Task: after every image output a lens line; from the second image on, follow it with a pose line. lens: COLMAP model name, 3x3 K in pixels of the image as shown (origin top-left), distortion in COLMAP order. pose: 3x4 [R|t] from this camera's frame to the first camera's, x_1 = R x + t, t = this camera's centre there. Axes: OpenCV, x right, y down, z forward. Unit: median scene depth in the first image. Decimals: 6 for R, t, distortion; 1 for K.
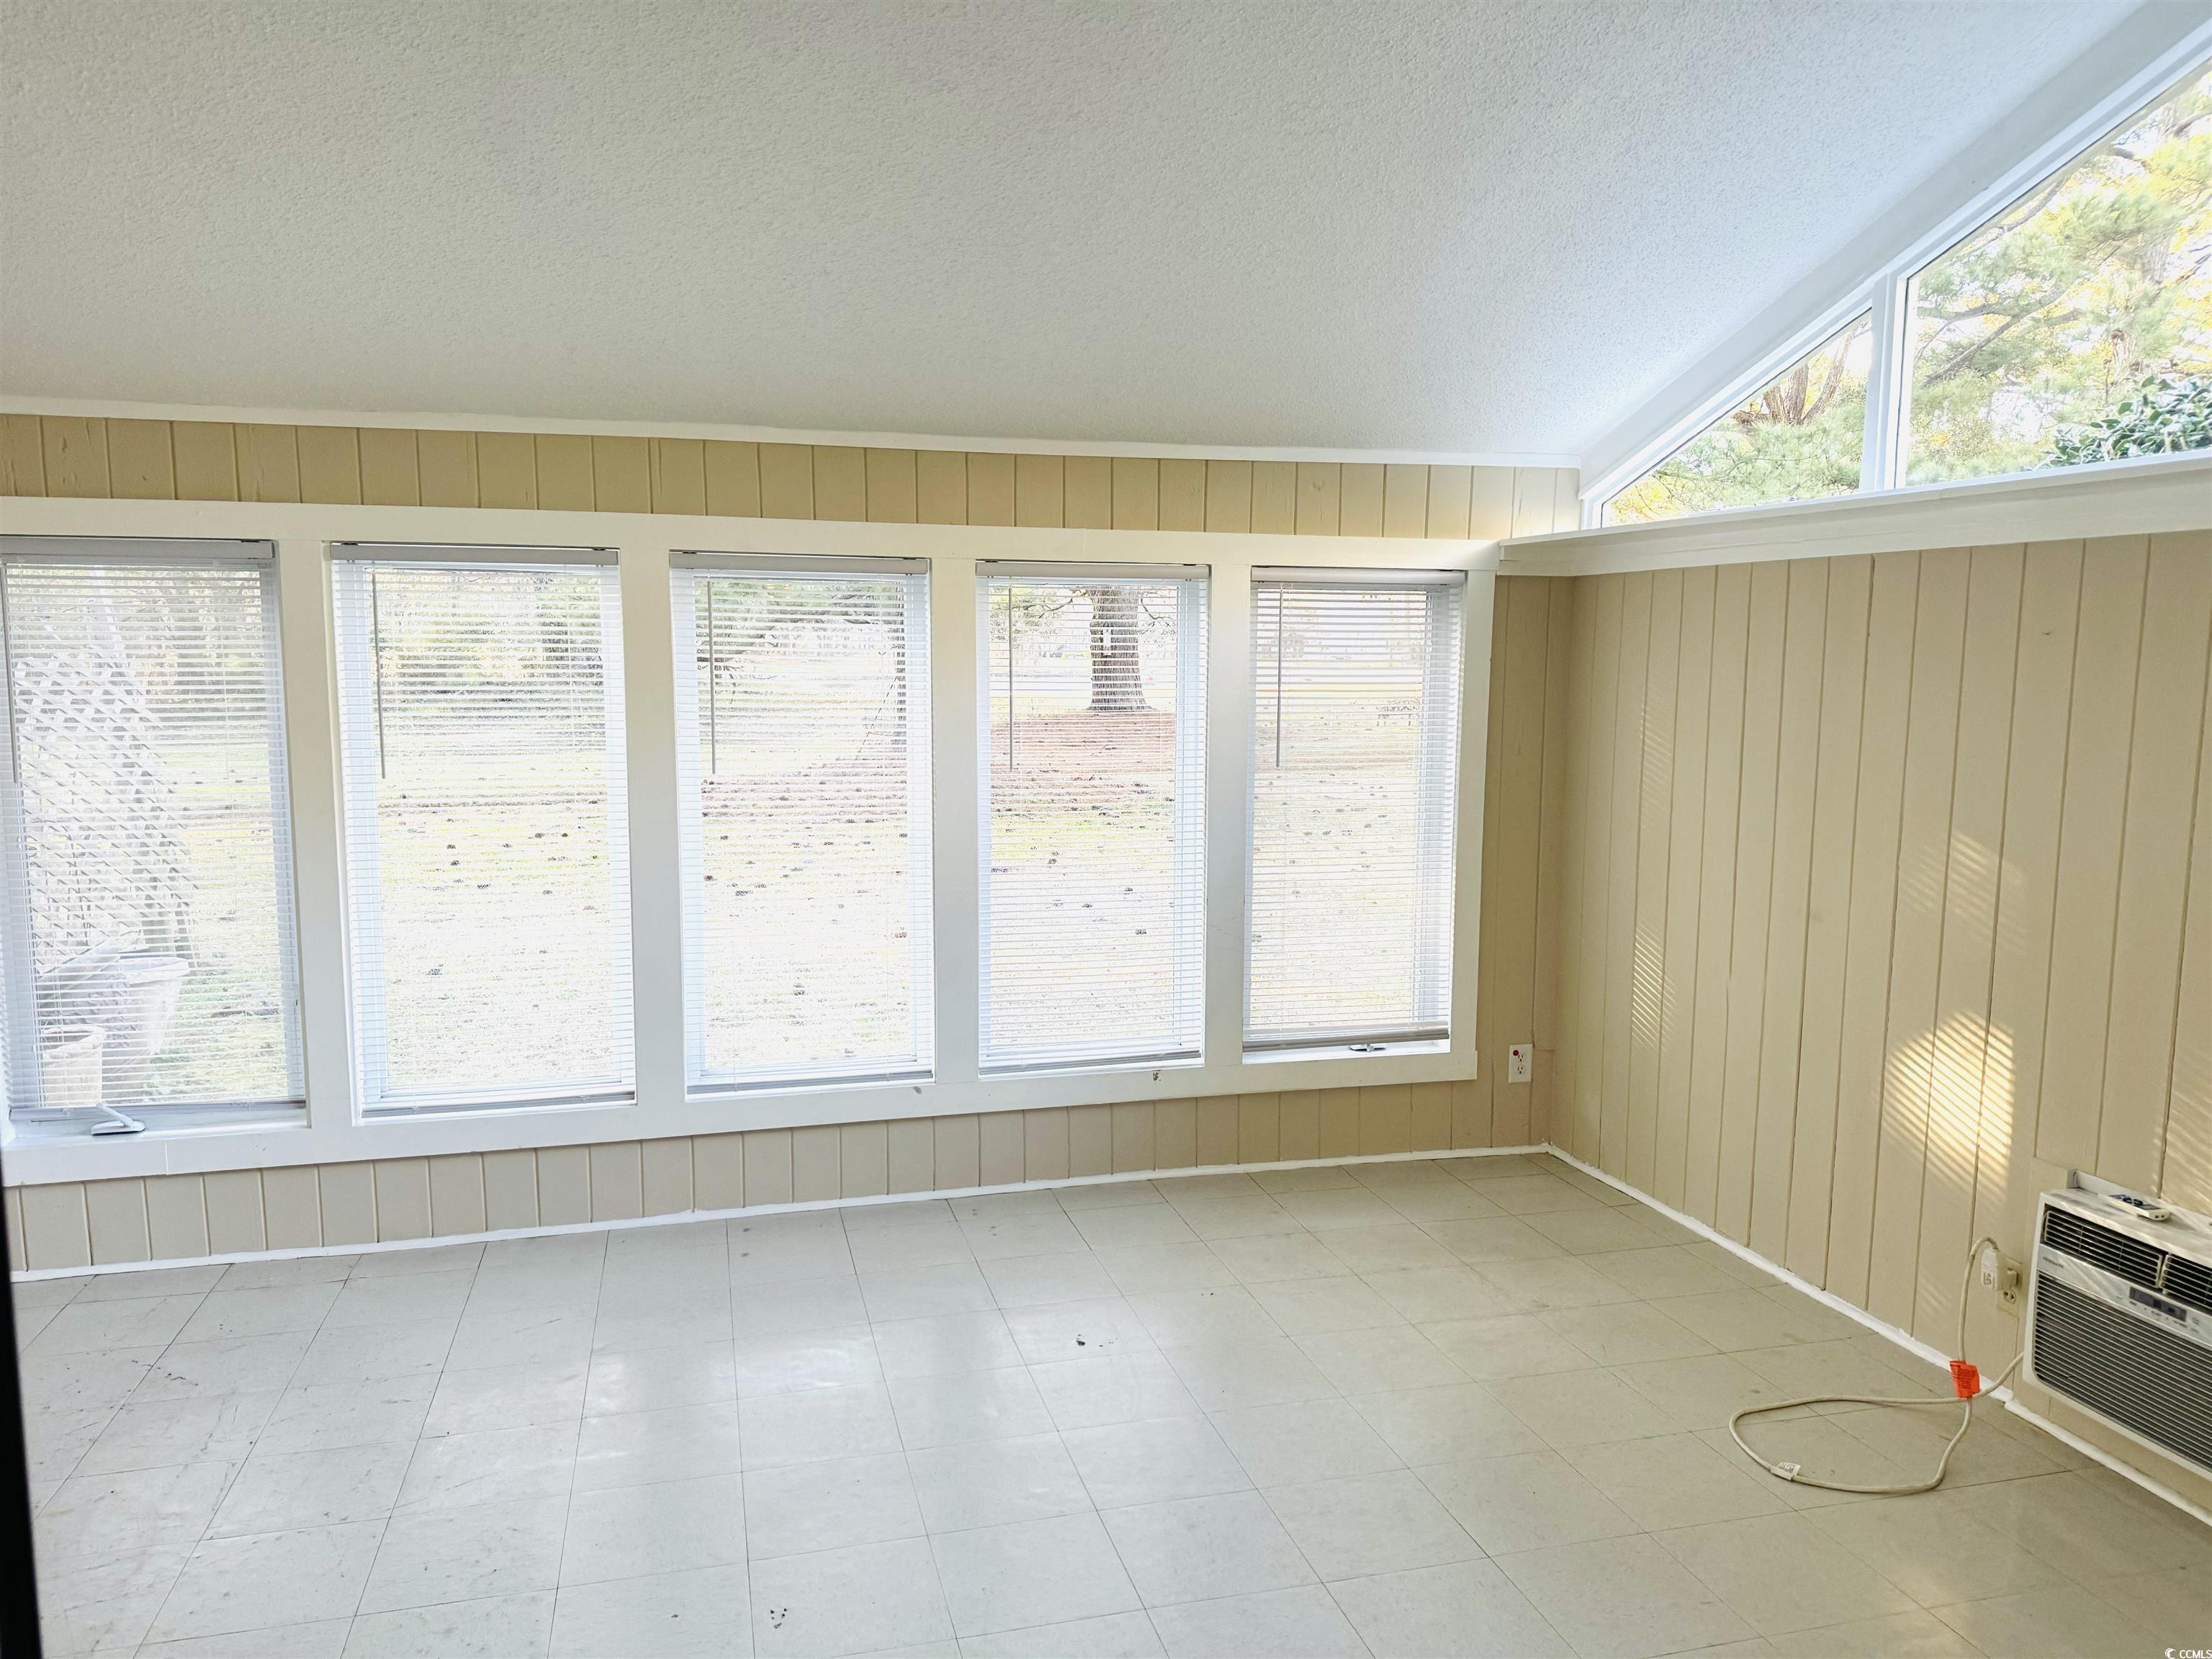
lens RADIAL K [[1555.9, 0, 1103.8], [0, 1555.9, 839.1], [0, 0, 1]] dist [0.046056, -0.059832]
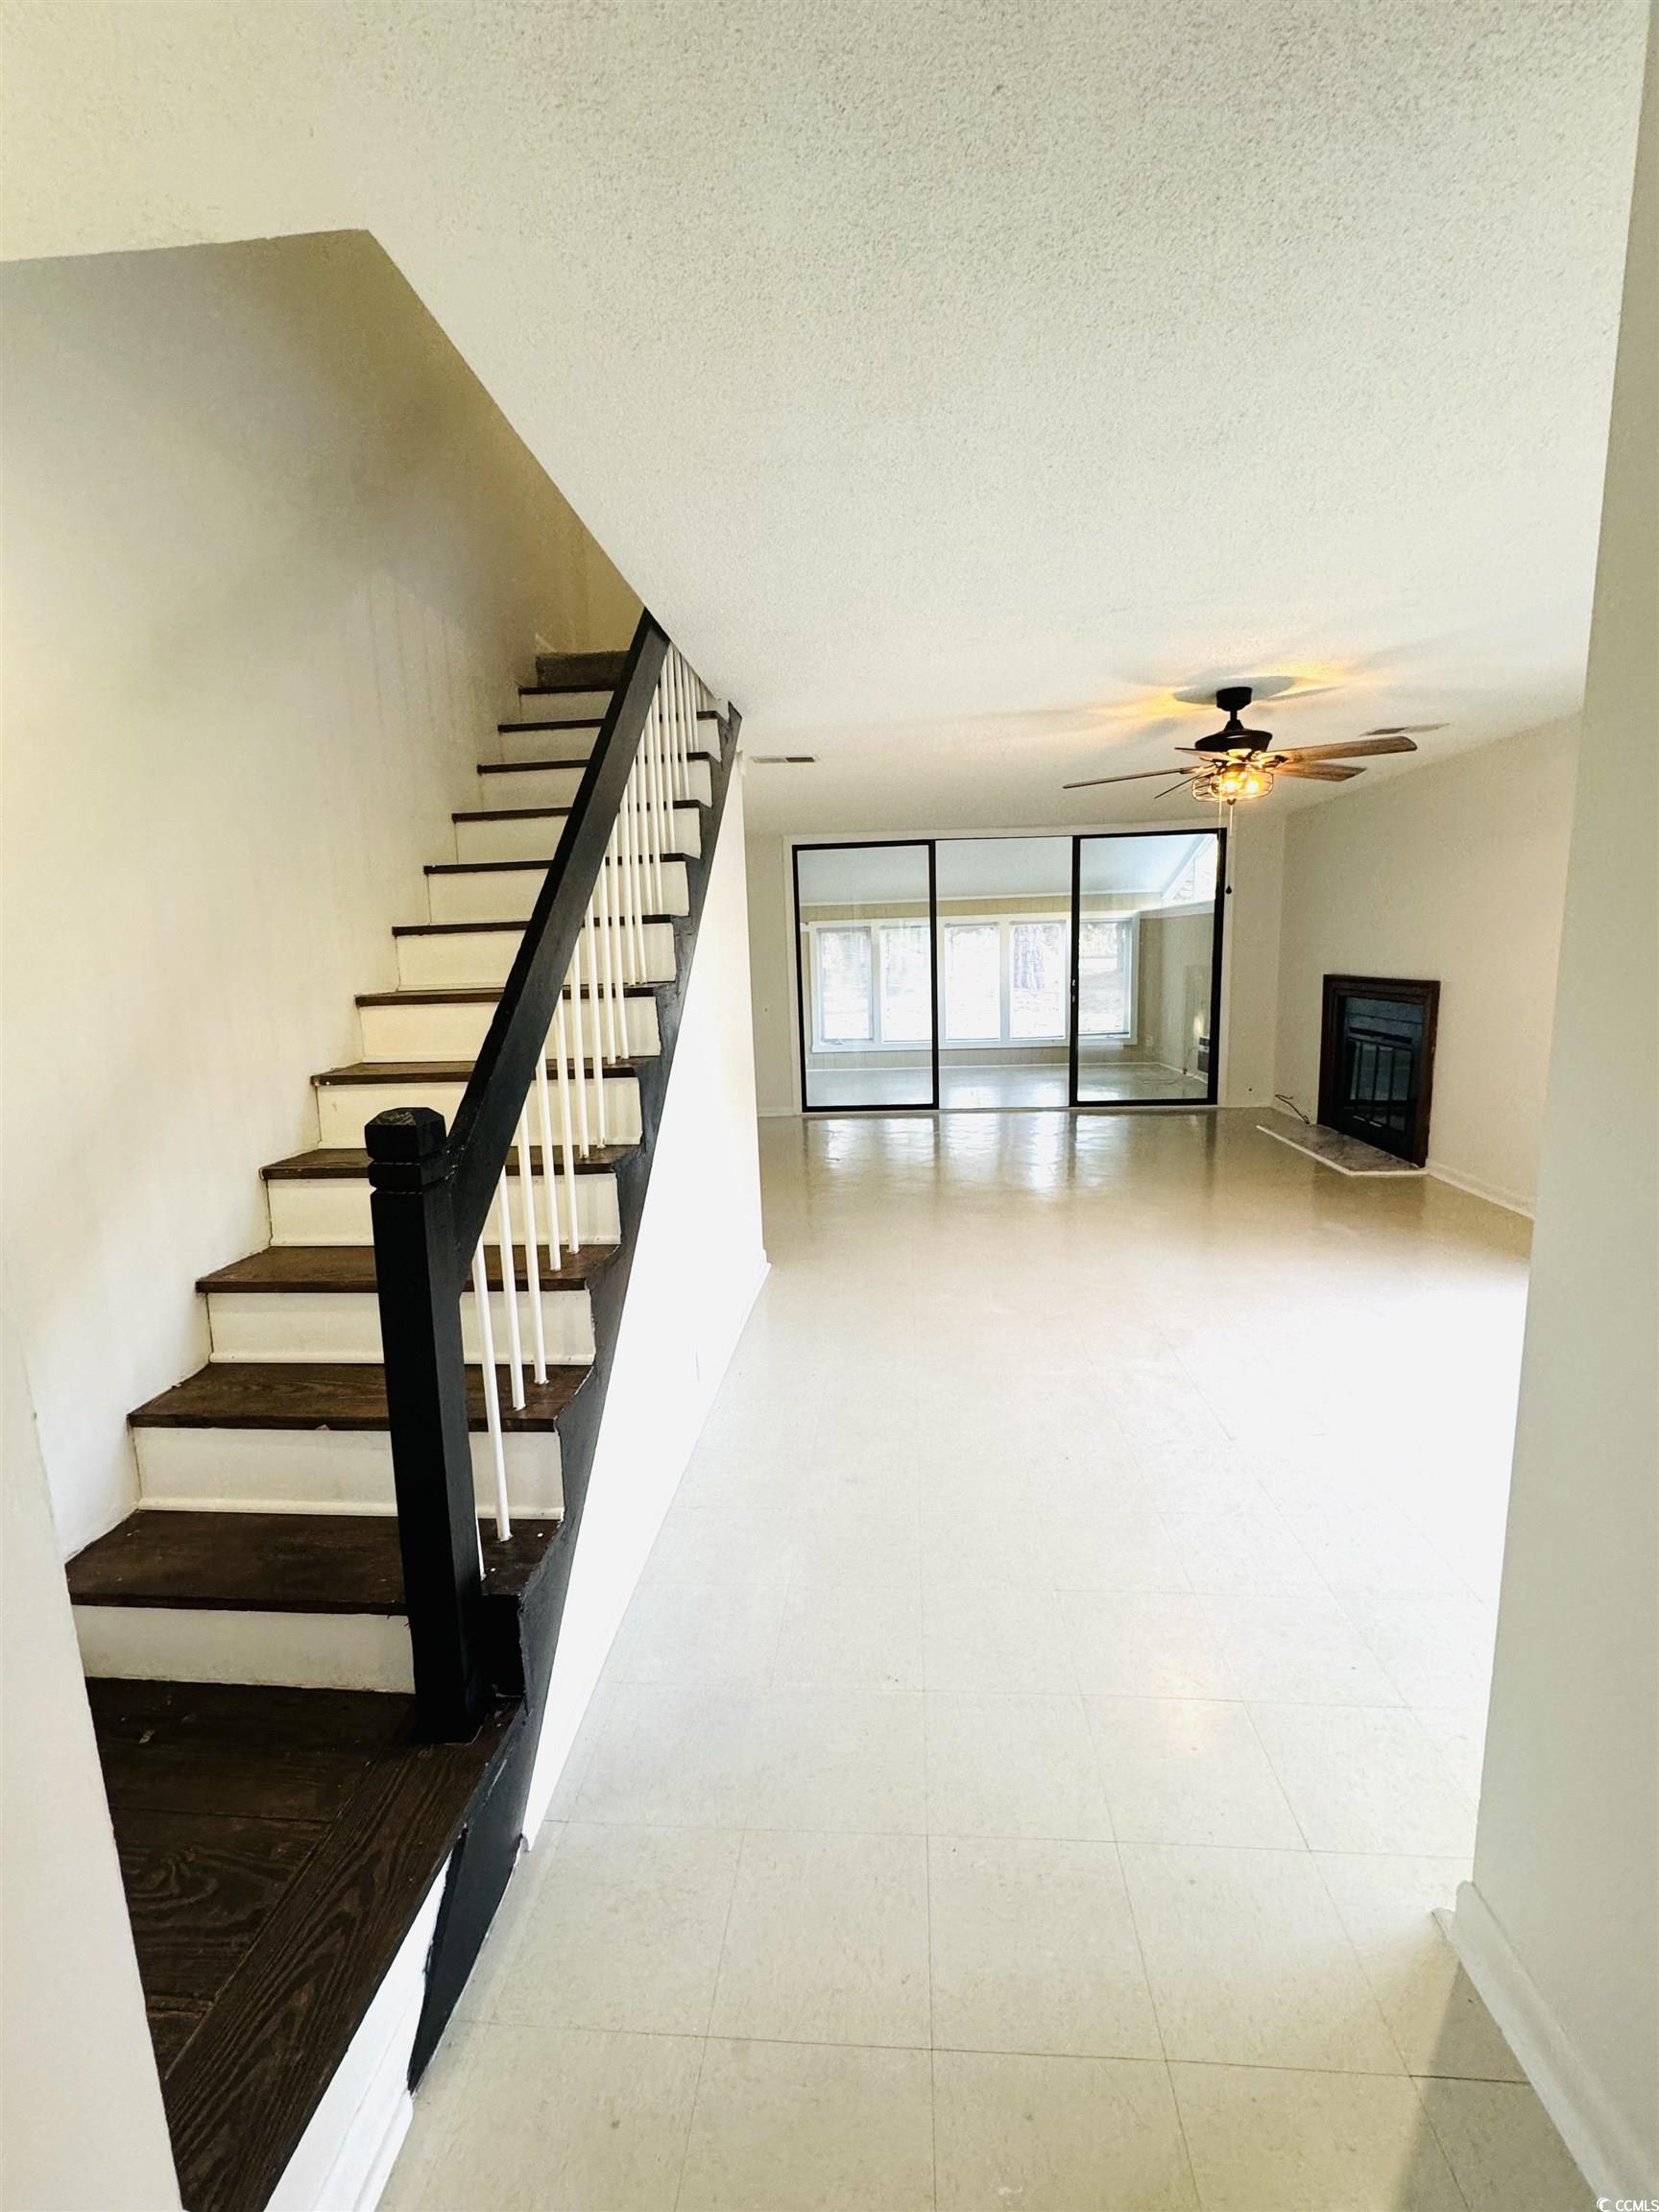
lens RADIAL K [[969.8, 0, 829.5], [0, 969.8, 1106.0], [0, 0, 1]] dist [-0.001854, -0.000154]
pose [[0.941557, 0.016093, -0.336470, 0.350980], [-0.002430, 0.999157, 0.040988, 0.220634], [0.336846, -0.037775, 0.940802, -1.694929]]
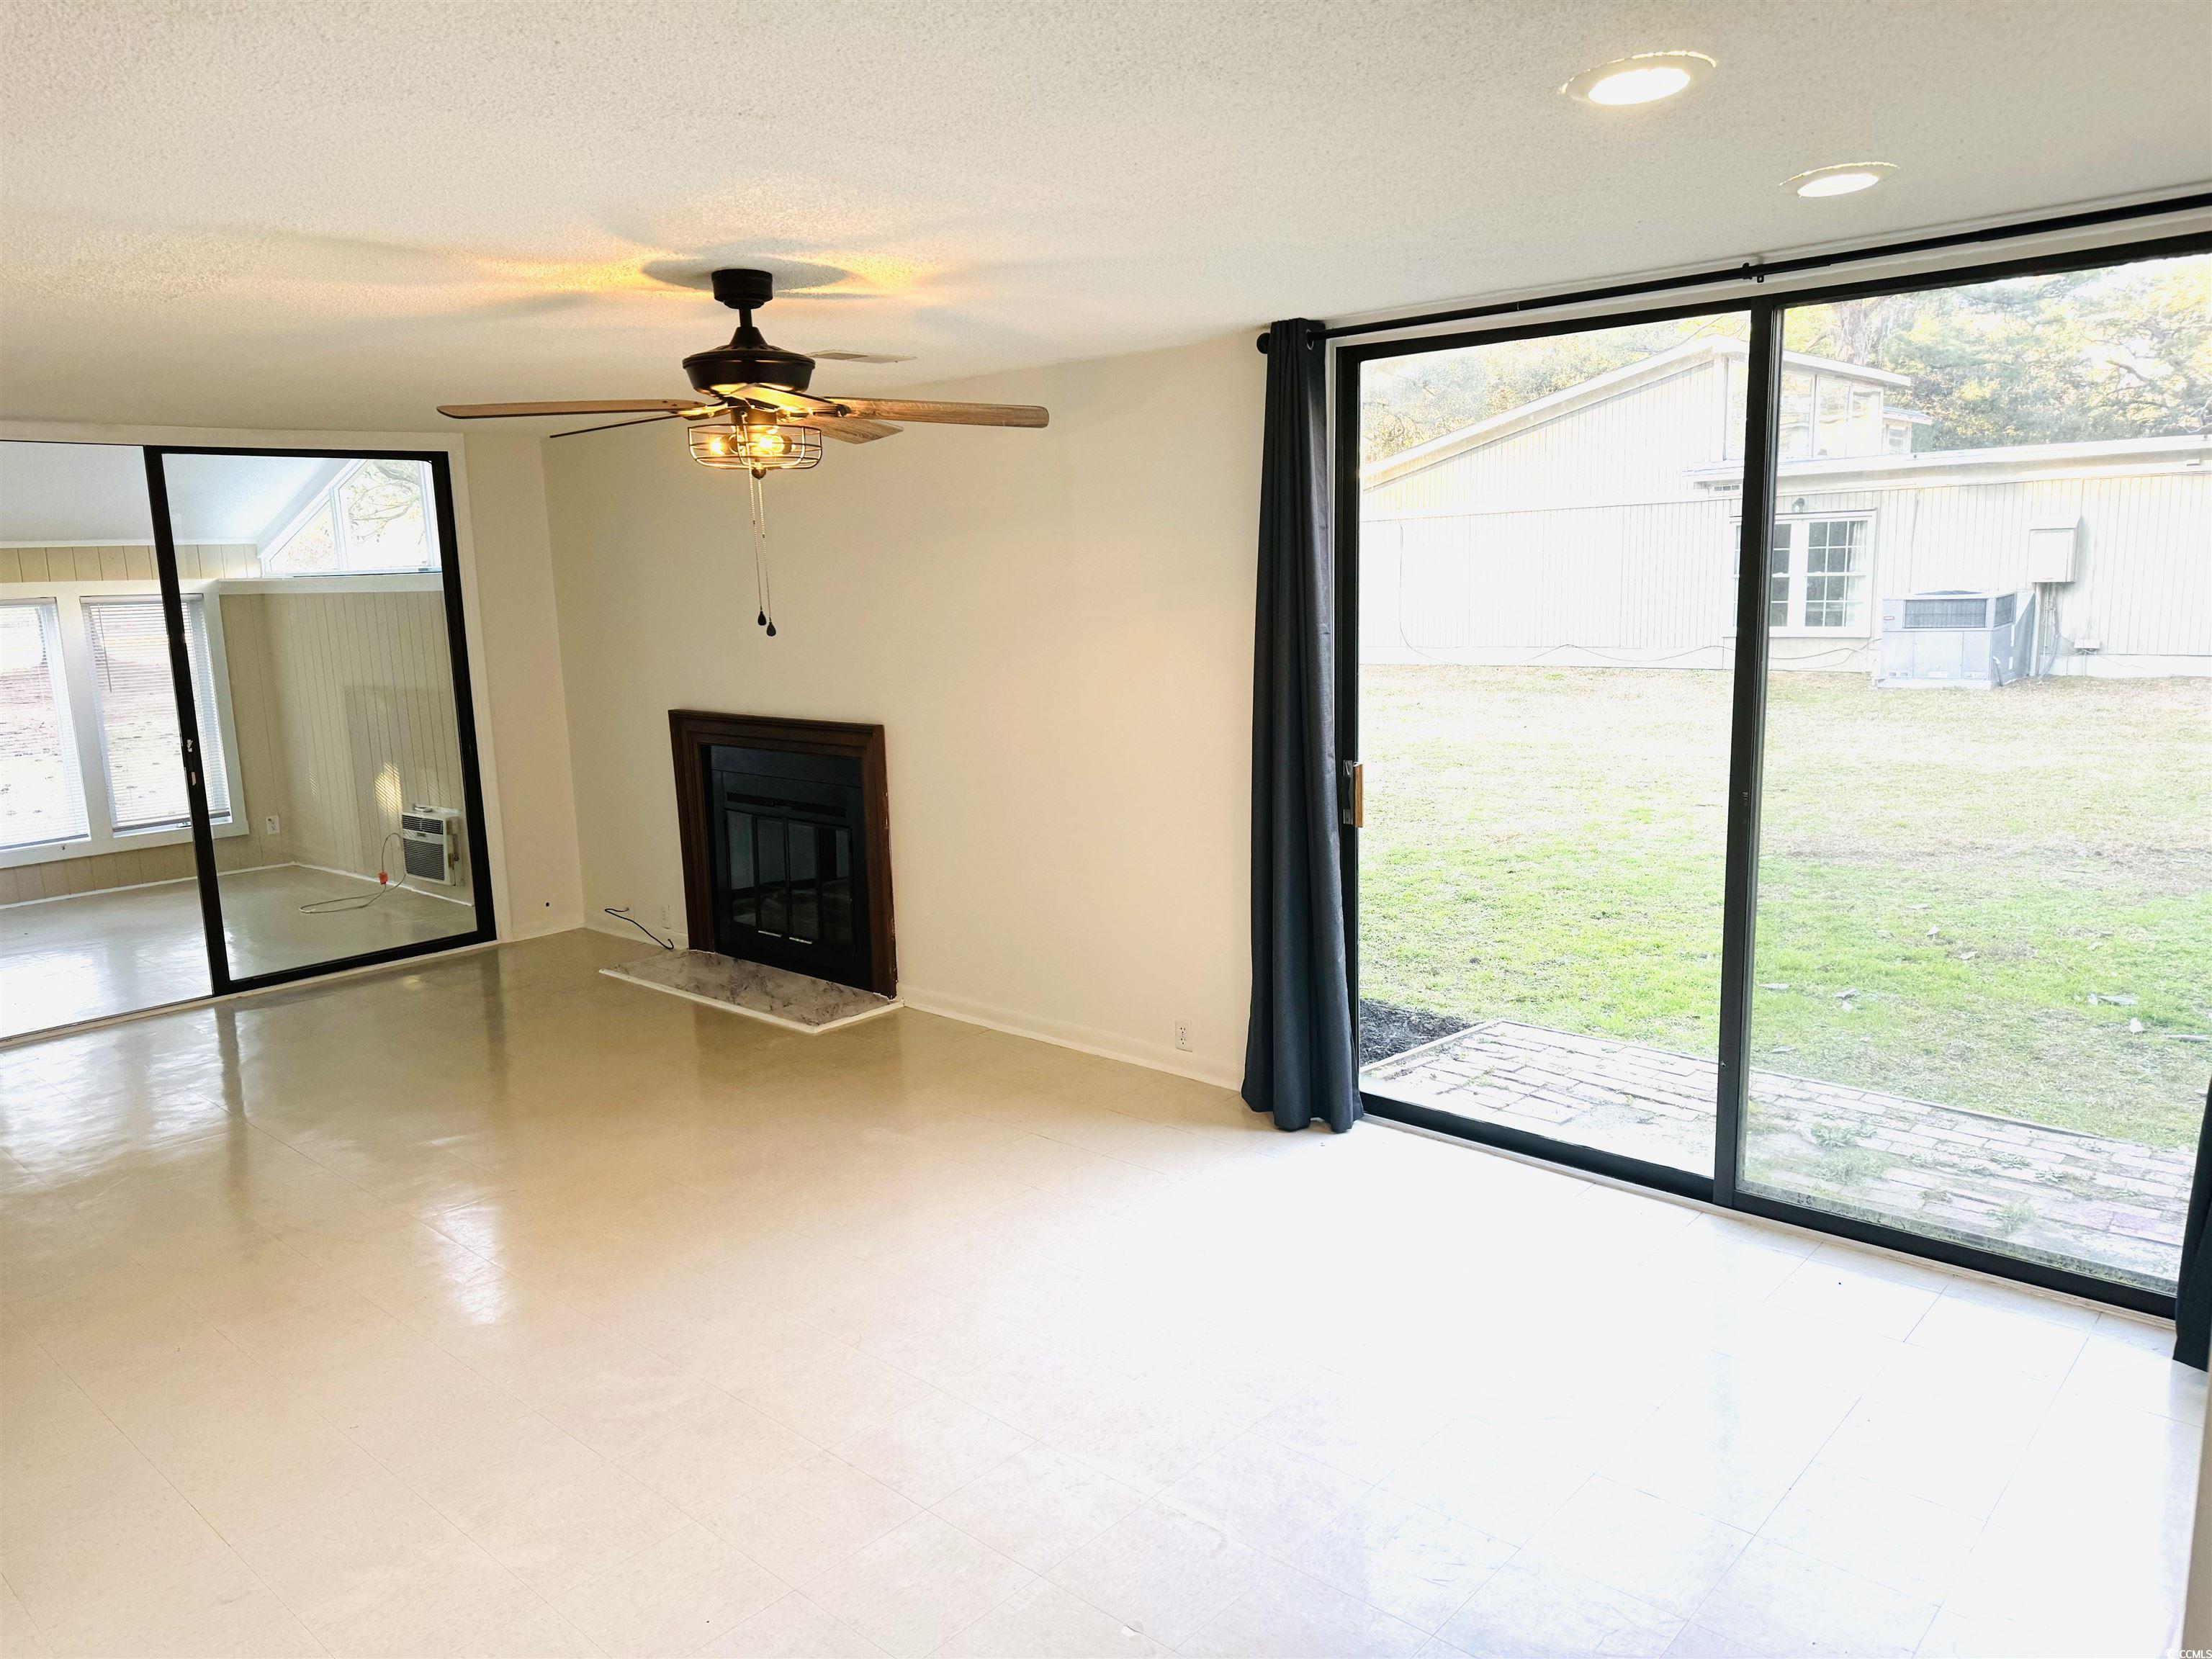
lens RADIAL K [[1555.9, 0, 1103.8], [0, 1555.9, 839.1], [0, 0, 1]] dist [0.046056, -0.059832]
pose [[0.827348, -0.129027, 0.546670, 0.037489], [0.098075, 0.991492, 0.085585, 0.096826], [-0.553062, -0.017194, 0.832963, -1.466590]]
